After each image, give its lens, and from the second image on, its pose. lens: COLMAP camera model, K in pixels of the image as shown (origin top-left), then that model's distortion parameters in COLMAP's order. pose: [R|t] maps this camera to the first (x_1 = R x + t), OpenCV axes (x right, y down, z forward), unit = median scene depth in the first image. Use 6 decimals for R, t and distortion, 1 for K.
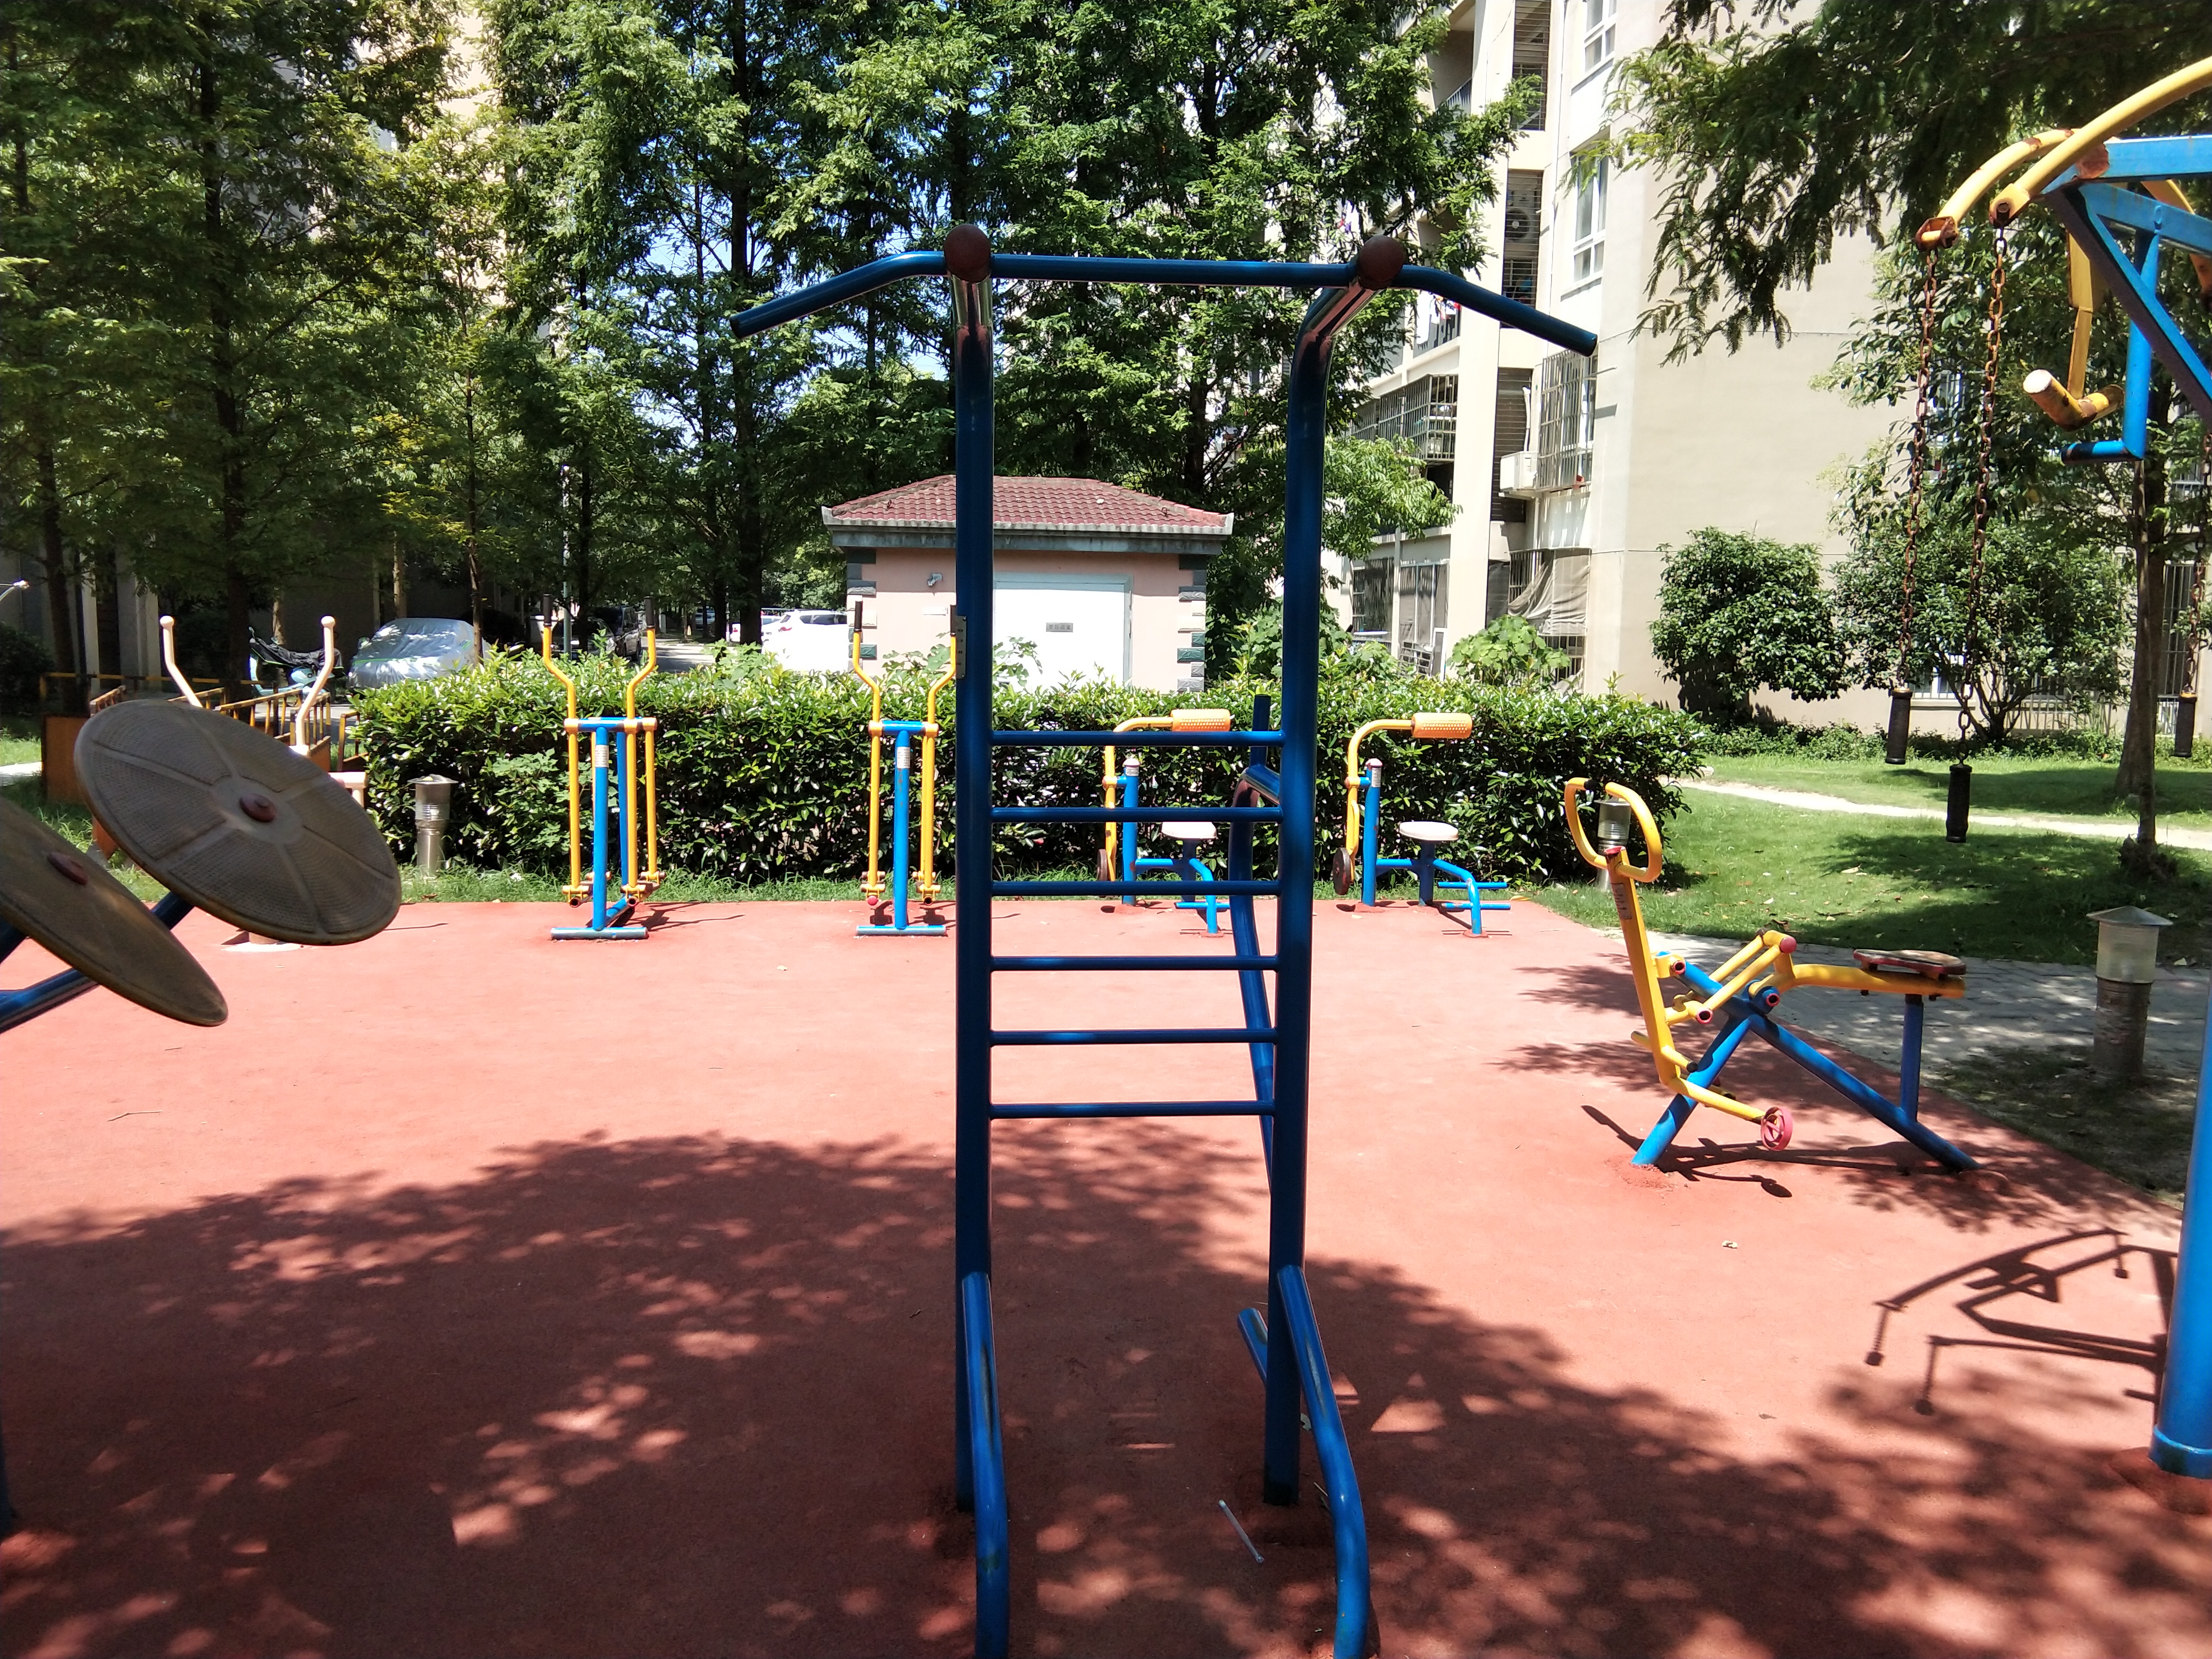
lens RADIAL K [[1795.0, 0, 1096.4], [0, 1795.0, 829.4], [0, 0, 1]] dist [0.104863, -0.135305]
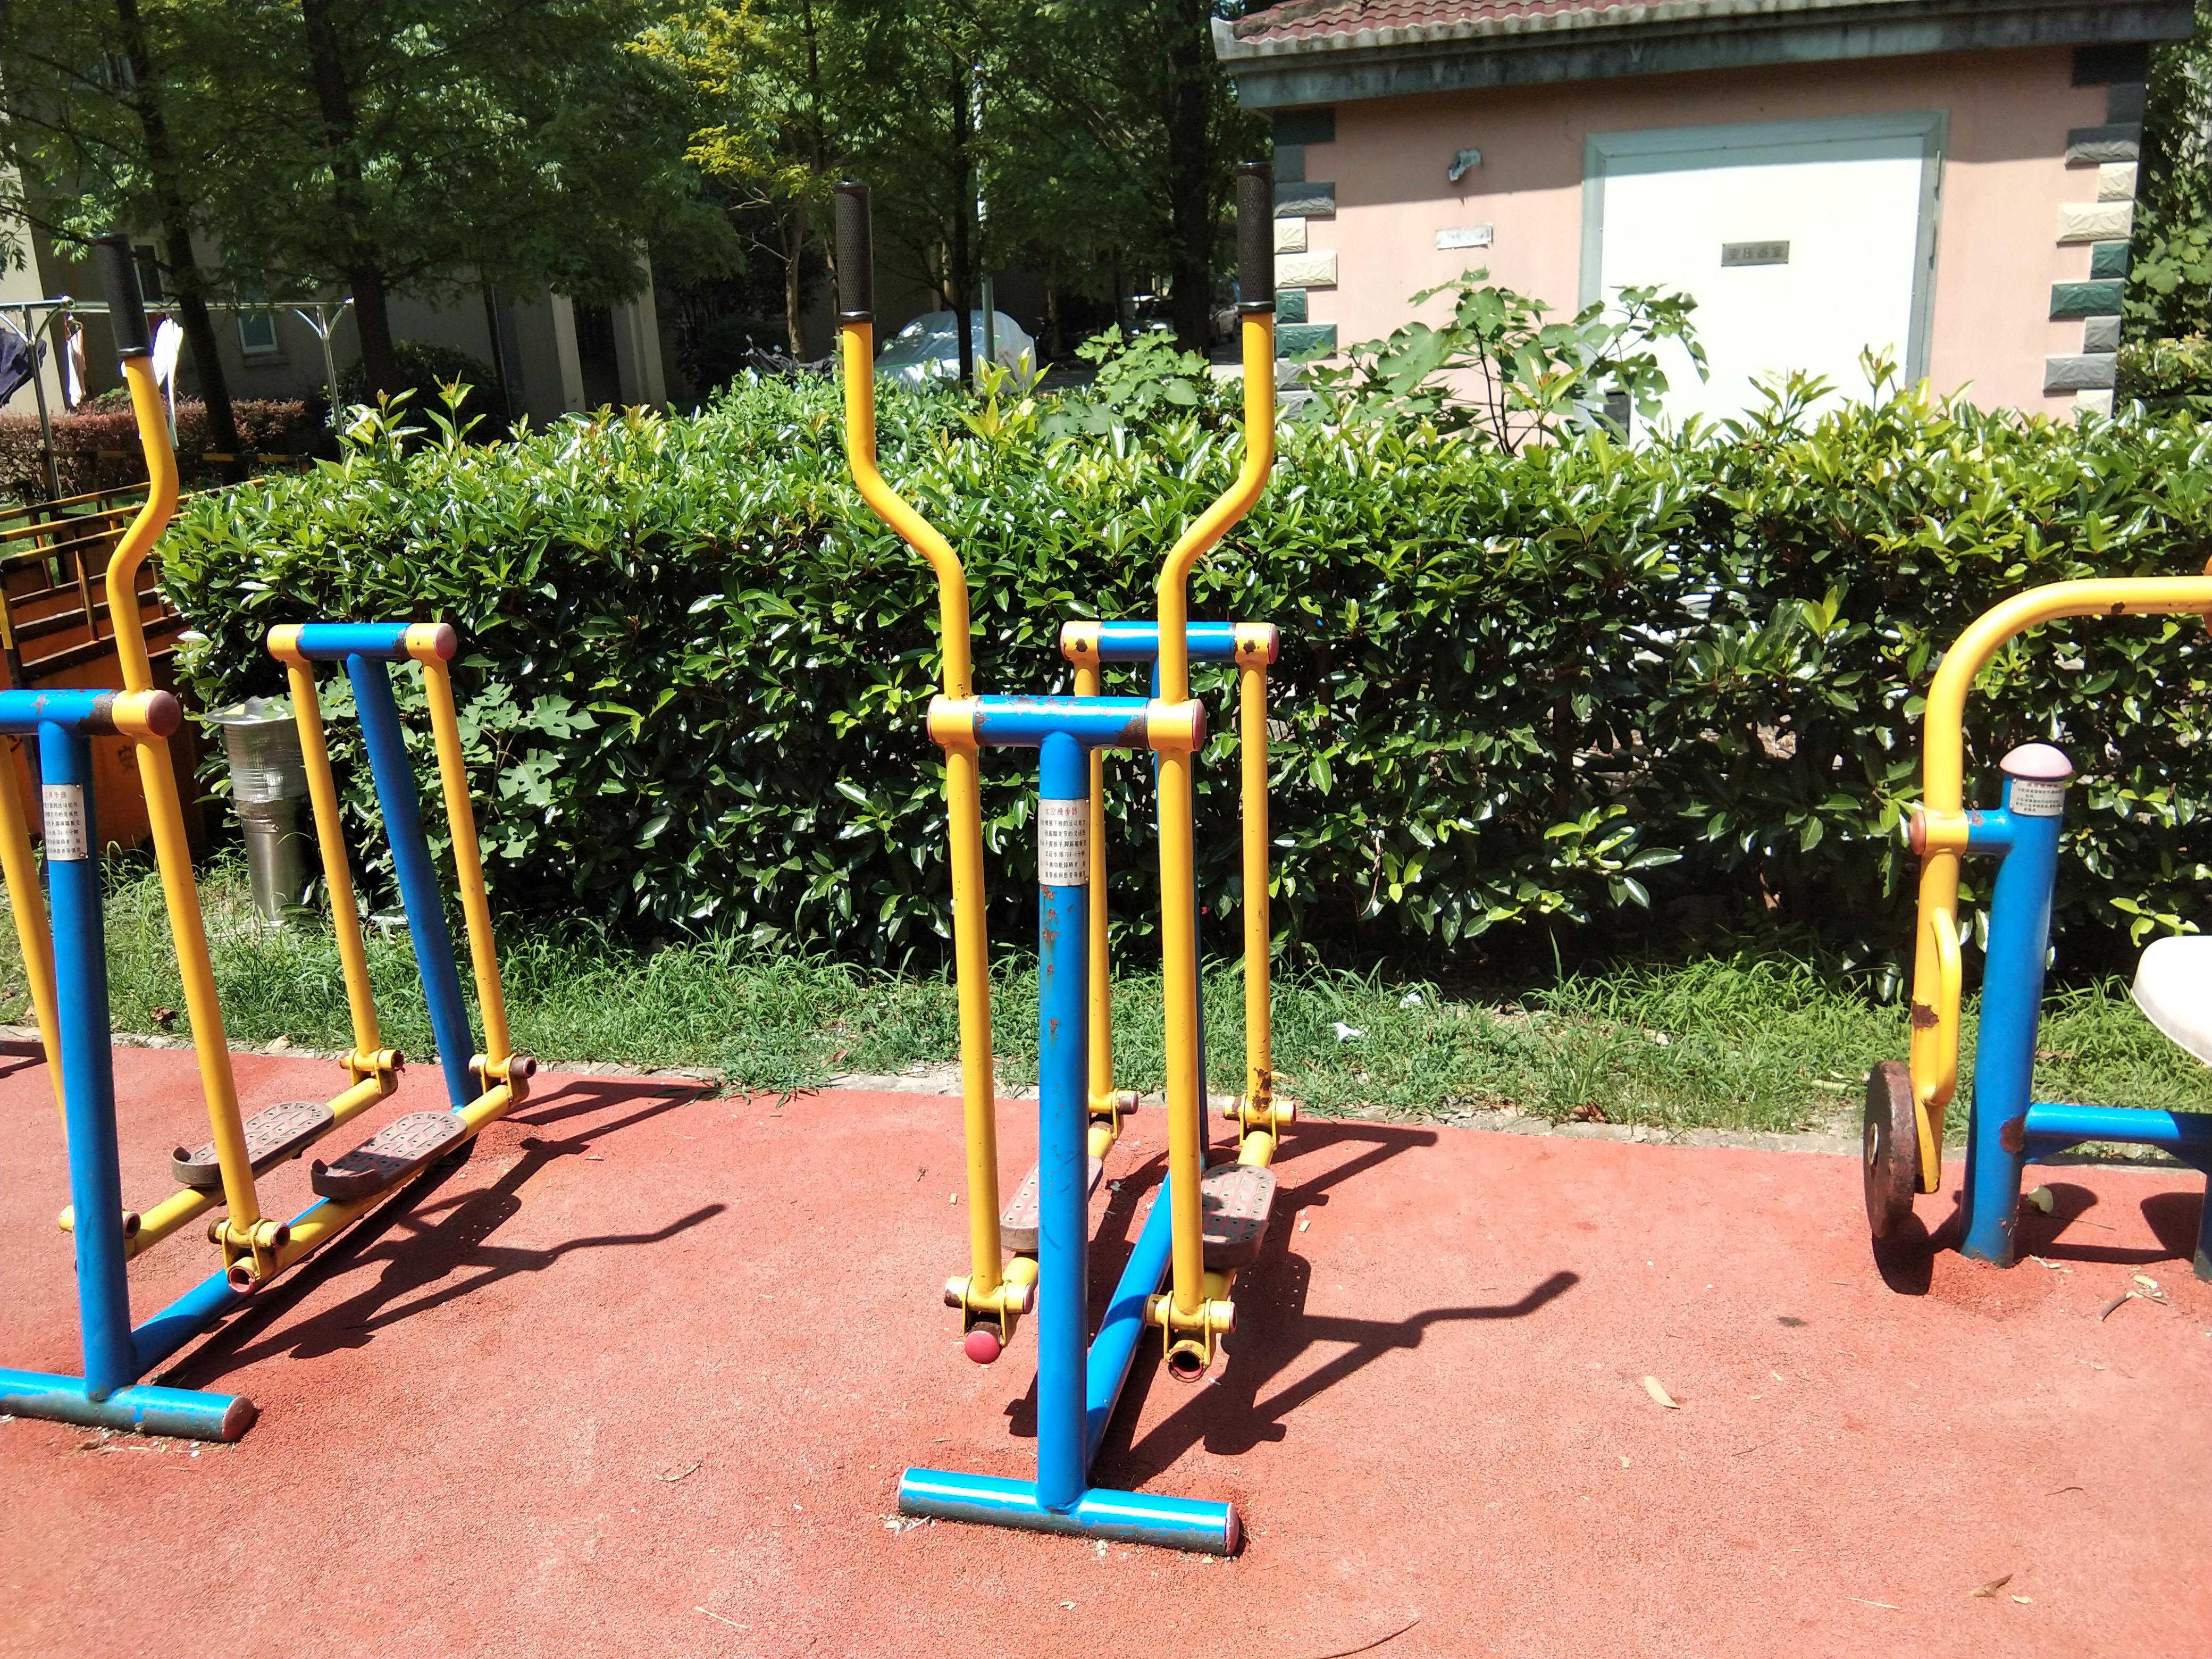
lens RADIAL K [[1771.8, 0, 1055.7], [0, 1771.8, 884.7], [0, 0, 1]] dist [0.089021, -0.143865]
pose [[0.930231, 0.049731, -0.363589, -0.015616], [0.026158, 0.979269, 0.200866, -0.069367], [0.366041, -0.196362, 0.909646, 0.652021]]
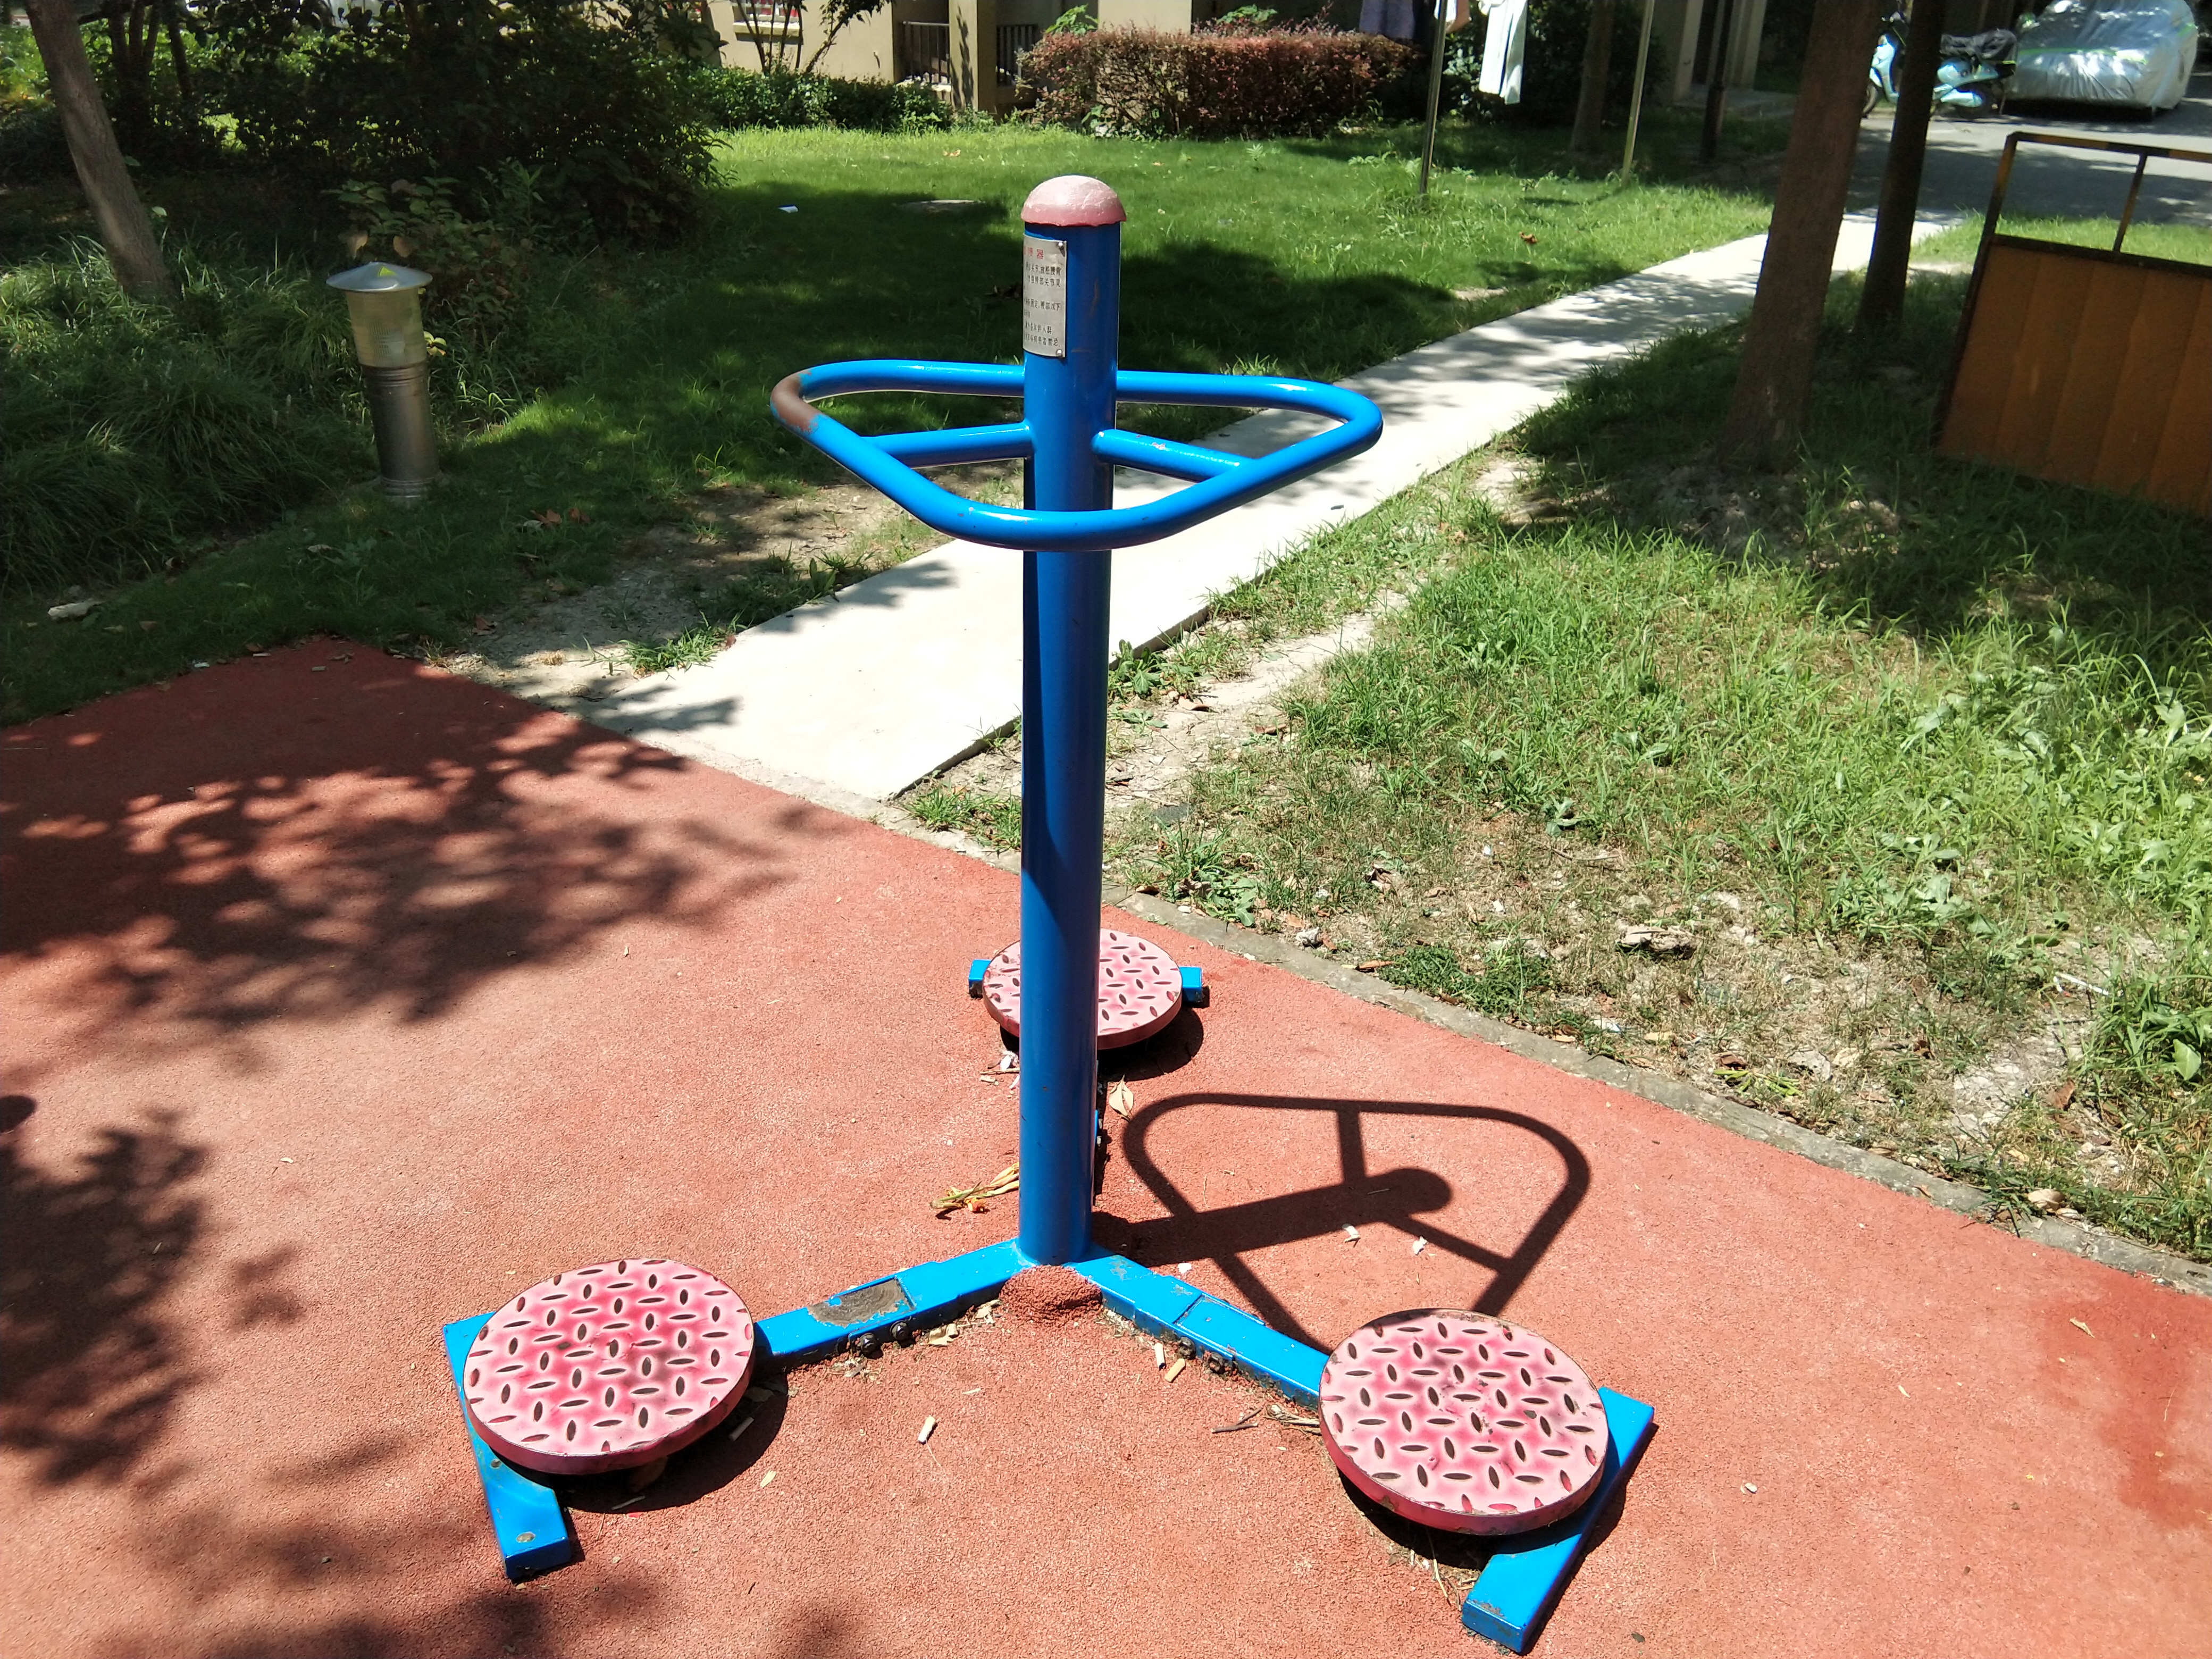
lens RADIAL K [[1795.0, 0, 1096.4], [0, 1795.0, 829.4], [0, 0, 1]] dist [0.104863, -0.135305]
pose [[0.749522, 0.288060, -0.596018, -0.542000], [-0.086885, 0.935377, 0.342812, -0.077493], [0.656253, -0.205160, 0.726114, 0.675019]]
